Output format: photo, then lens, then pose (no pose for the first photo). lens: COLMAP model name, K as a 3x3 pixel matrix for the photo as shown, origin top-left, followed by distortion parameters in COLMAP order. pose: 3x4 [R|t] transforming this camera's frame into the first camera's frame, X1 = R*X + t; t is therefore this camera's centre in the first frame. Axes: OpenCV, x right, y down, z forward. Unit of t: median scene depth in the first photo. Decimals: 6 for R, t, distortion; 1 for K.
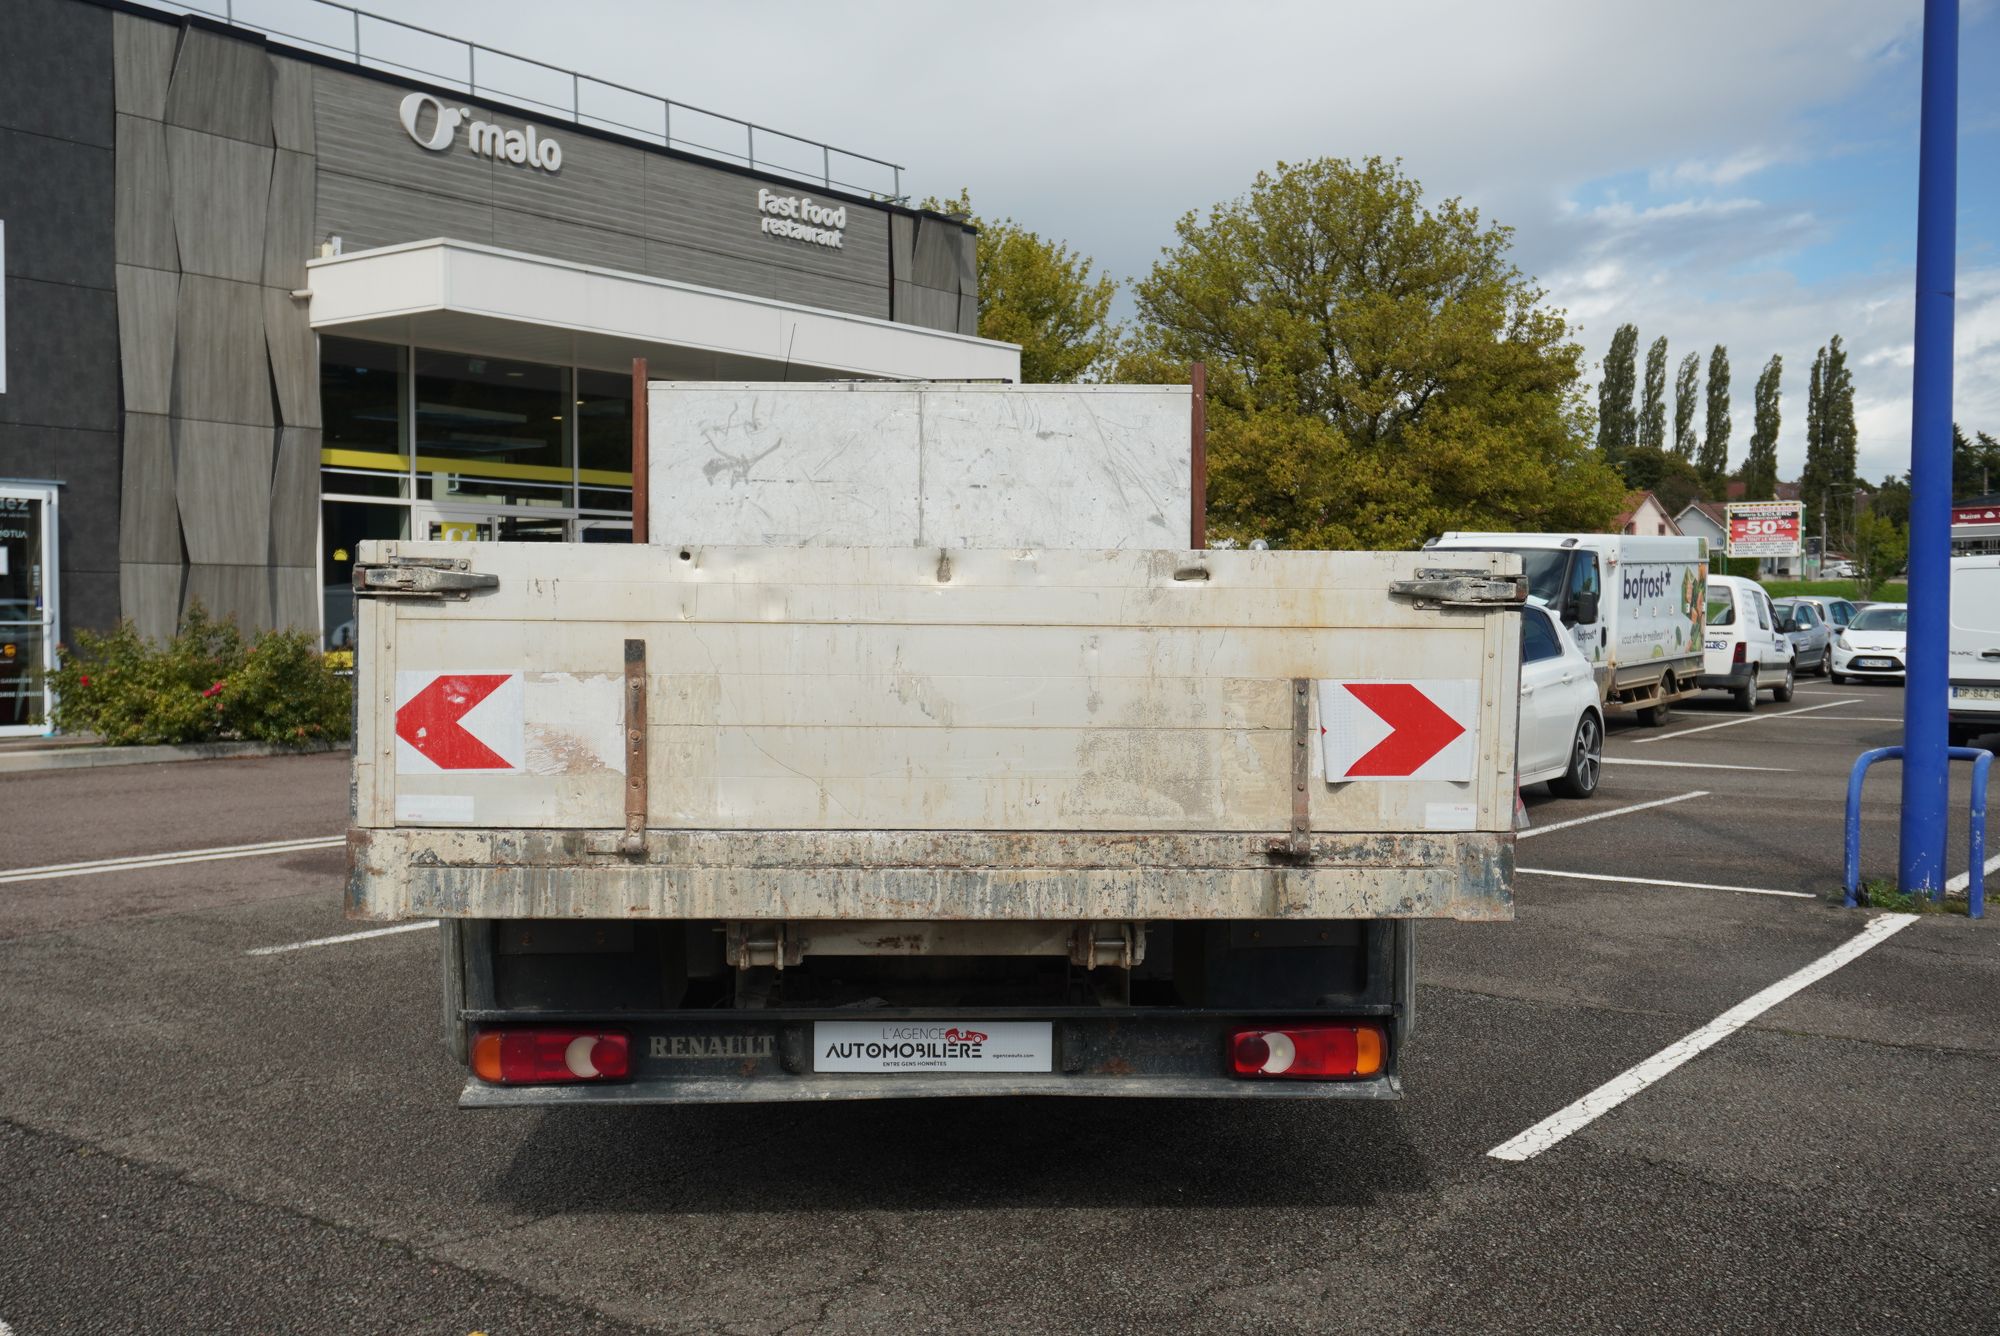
lens RADIAL K [[1990.8, 0, 1025.7], [0, 1990.8, 707.9], [0, 0, 1]] dist [-0.017307, 0.000000]
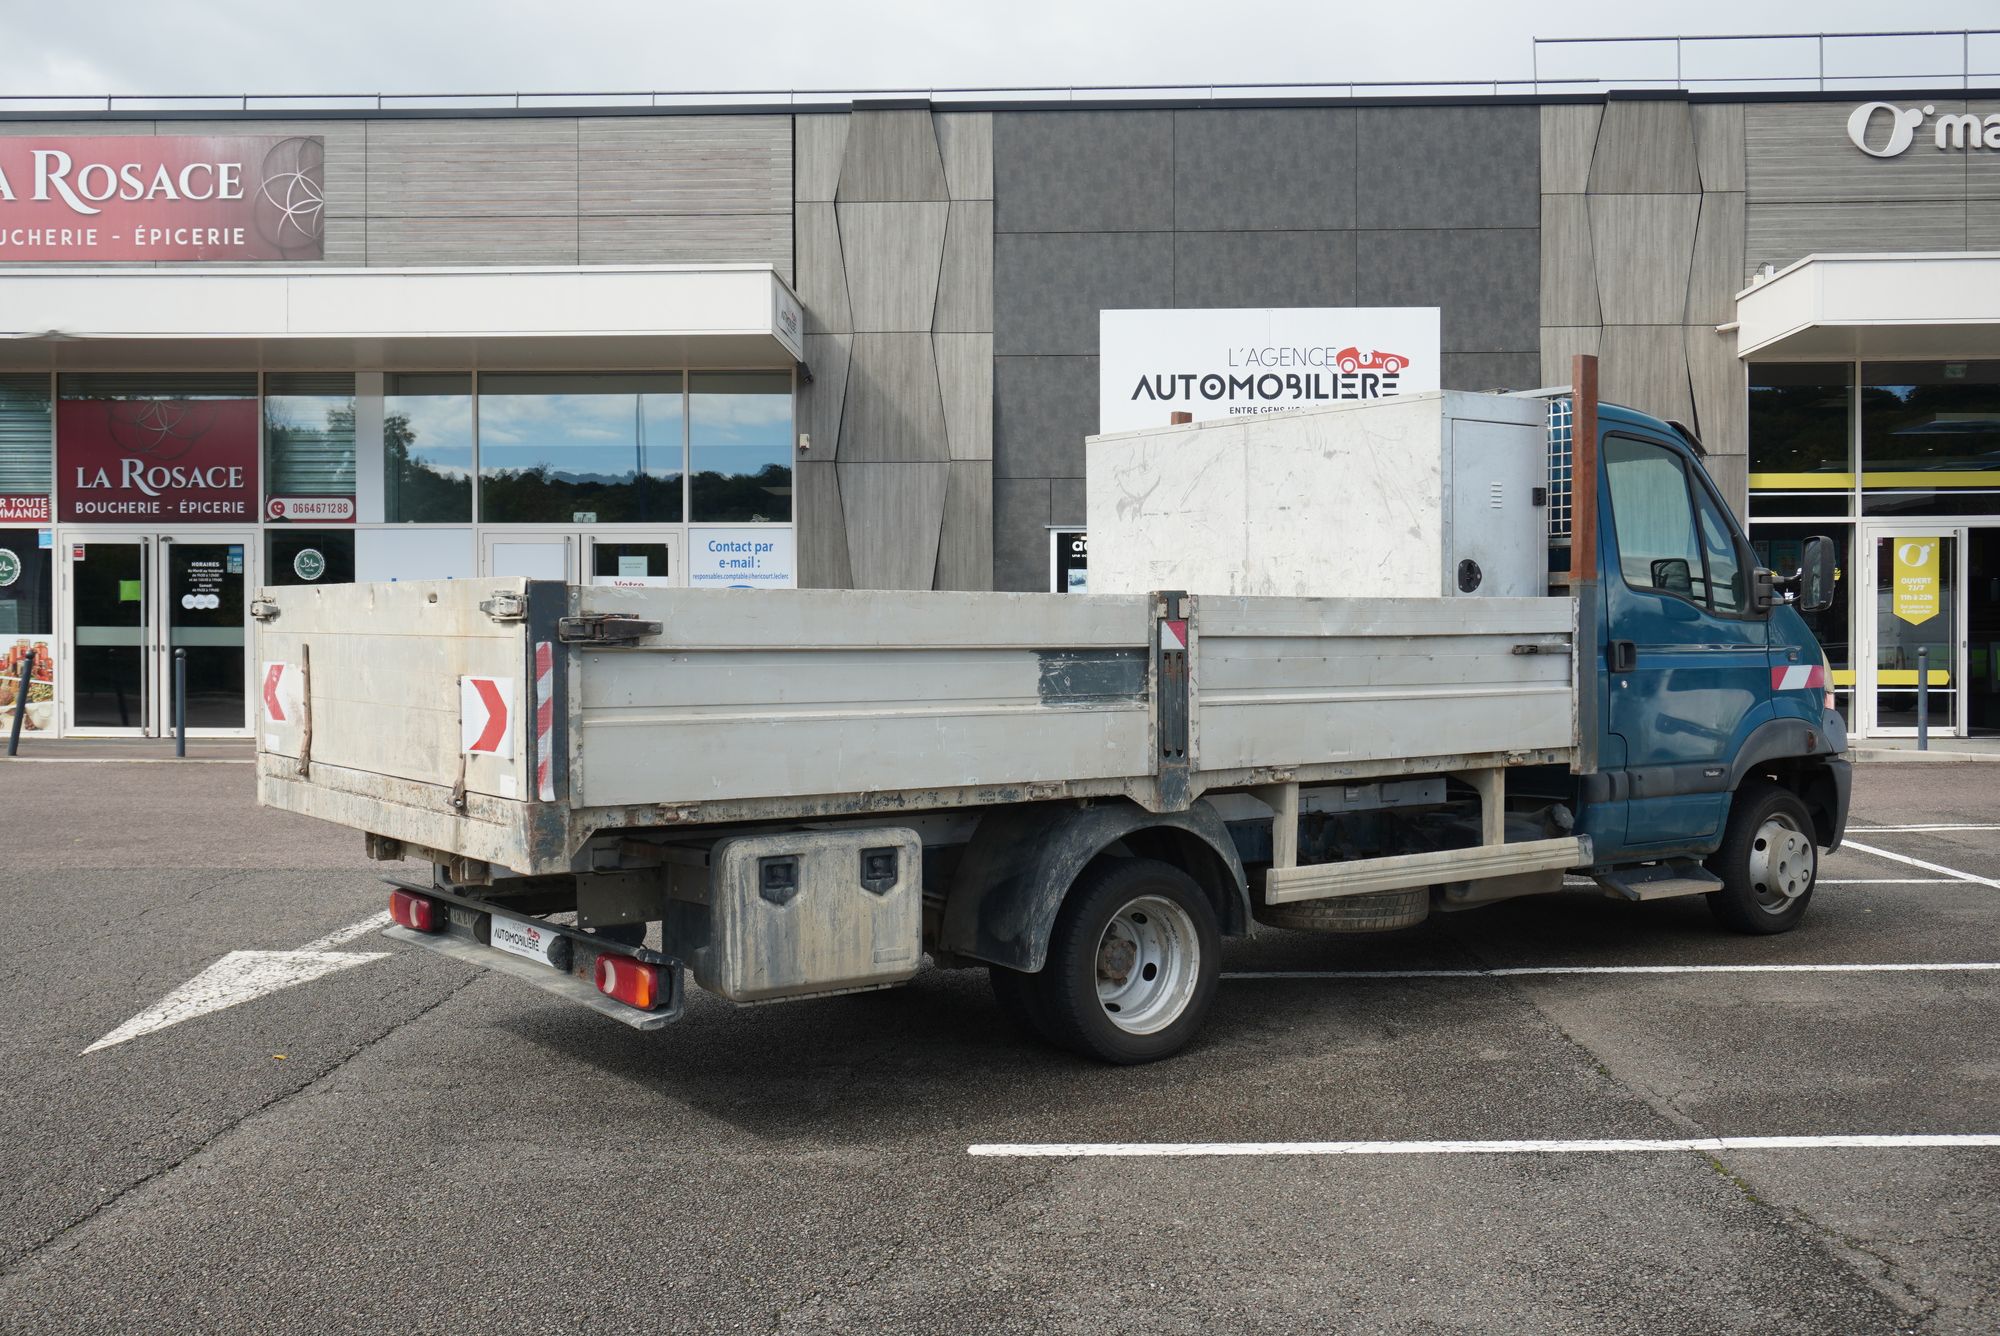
lens RADIAL K [[1990.8, 0, 1006.2], [0, 1990.8, 690.7], [0, 0, 1]] dist [-0.017307, 0.000000]
pose [[0.537400, 0.014767, -0.843198, 0.324382], [-0.031903, 0.999487, -0.002829, -0.003041], [0.842724, 0.028421, 0.537596, 0.130301]]
